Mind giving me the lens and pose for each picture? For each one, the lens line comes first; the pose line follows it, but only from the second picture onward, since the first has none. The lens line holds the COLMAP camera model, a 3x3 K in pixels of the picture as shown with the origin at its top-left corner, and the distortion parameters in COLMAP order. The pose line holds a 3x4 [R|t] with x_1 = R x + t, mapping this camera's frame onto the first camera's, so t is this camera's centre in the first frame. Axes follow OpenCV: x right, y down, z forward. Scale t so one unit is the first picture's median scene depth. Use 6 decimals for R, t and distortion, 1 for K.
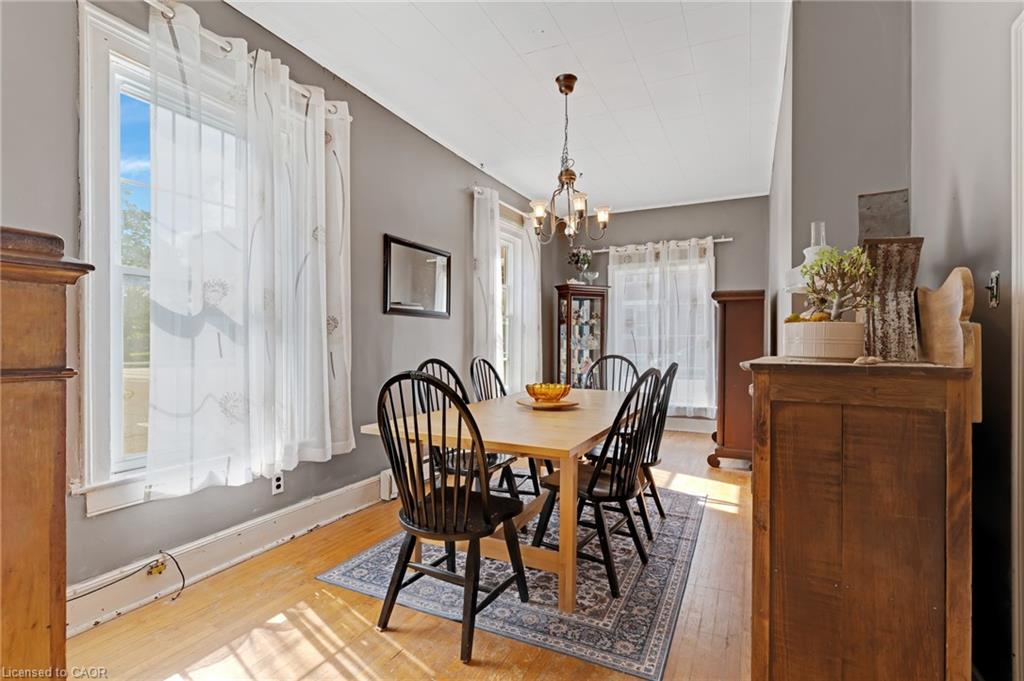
lens RADIAL K [[487.5, 0, 512.4], [0, 487.5, 342.2], [0, 0, 1]] dist [-0.006754, 0.000155]
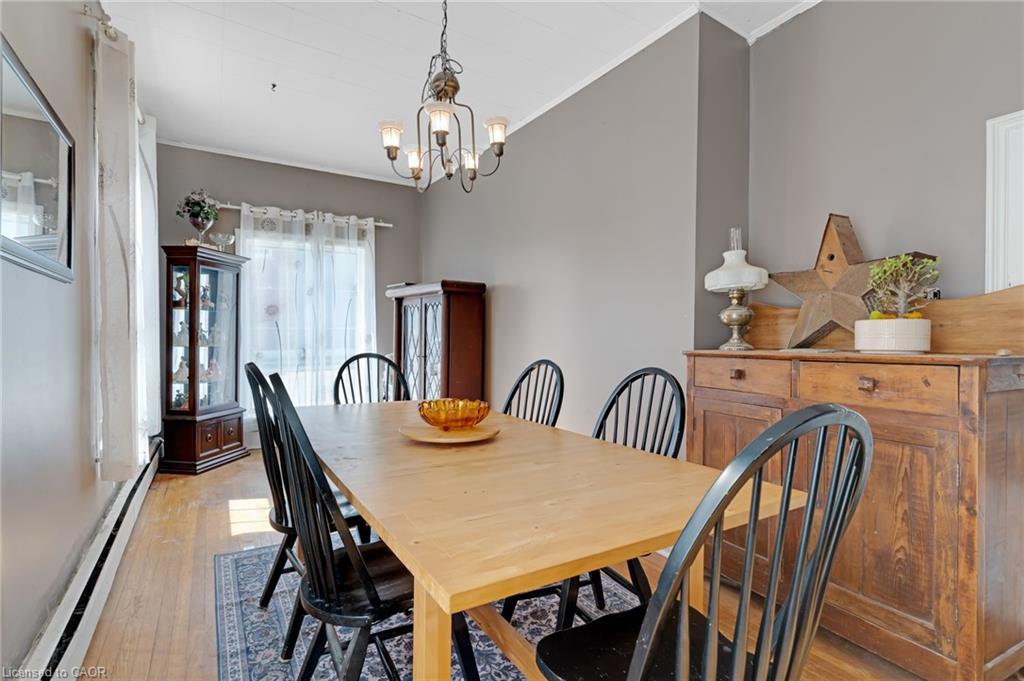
lens RADIAL K [[487.5, 0, 512.0], [0, 487.5, 342.5], [0, 0, 1]] dist [-0.006754, 0.000155]
pose [[0.542405, -0.005627, 0.840098, -0.199258], [-0.006432, 0.999920, 0.010851, 0.000267], [-0.840092, -0.011289, 0.542326, 0.286177]]
